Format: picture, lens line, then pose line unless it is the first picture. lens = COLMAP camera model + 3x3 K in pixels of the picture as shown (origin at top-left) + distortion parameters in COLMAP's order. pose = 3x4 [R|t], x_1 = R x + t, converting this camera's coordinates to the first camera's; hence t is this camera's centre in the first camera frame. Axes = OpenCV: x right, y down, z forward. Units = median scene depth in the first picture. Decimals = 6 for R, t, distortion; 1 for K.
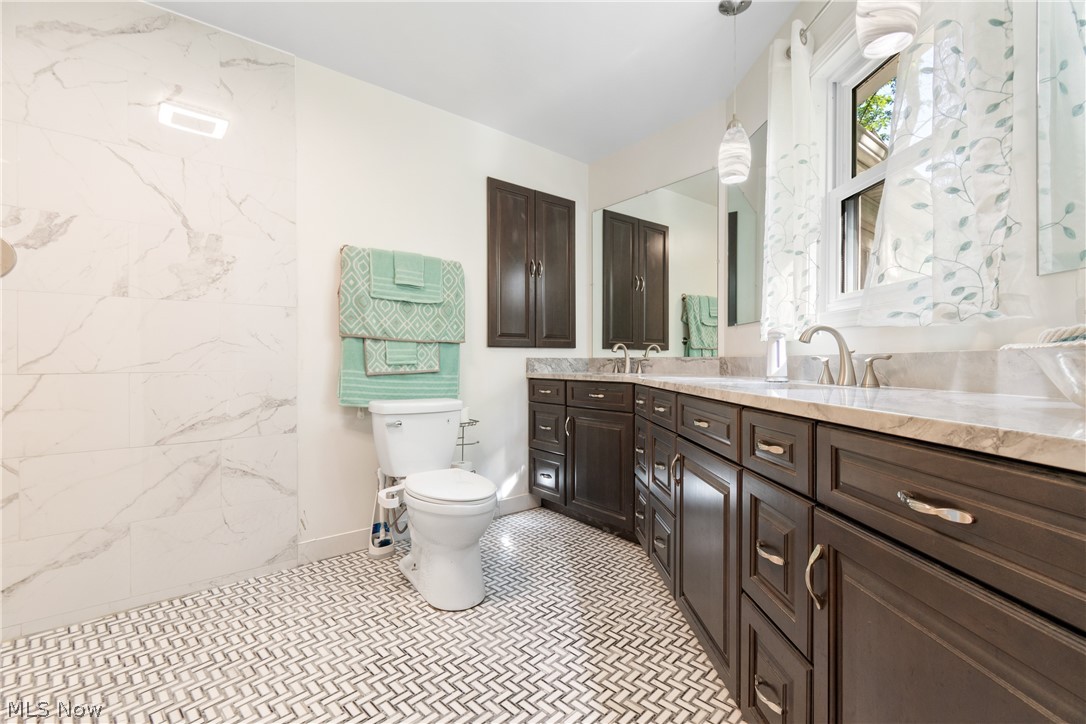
lens RADIAL K [[483.2, 0, 539.8], [0, 483.2, 353.1], [0, 0, 1]] dist [0.000471, -0.000084]
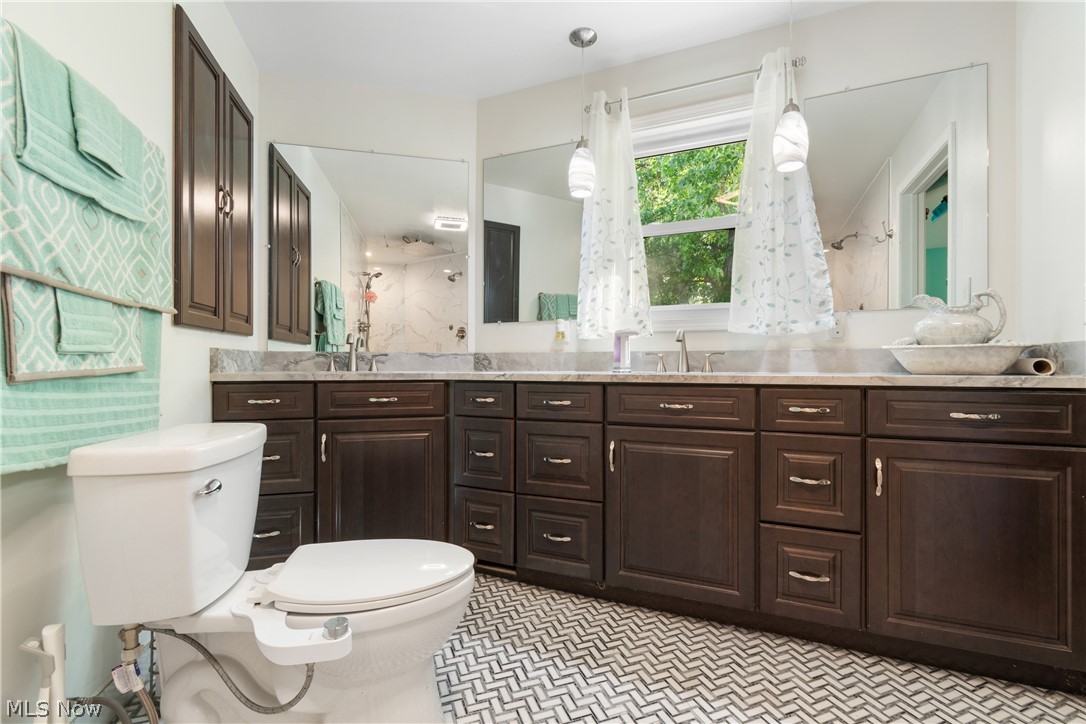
lens RADIAL K [[484.5, 0, 539.2], [0, 484.5, 359.0], [0, 0, 1]] dist [0.003671, 0.000244]
pose [[0.397518, 0.010384, 0.917536, -0.642368], [-0.016186, 0.999860, -0.004303, 0.030137], [-0.917452, -0.013140, 0.397630, 0.612392]]
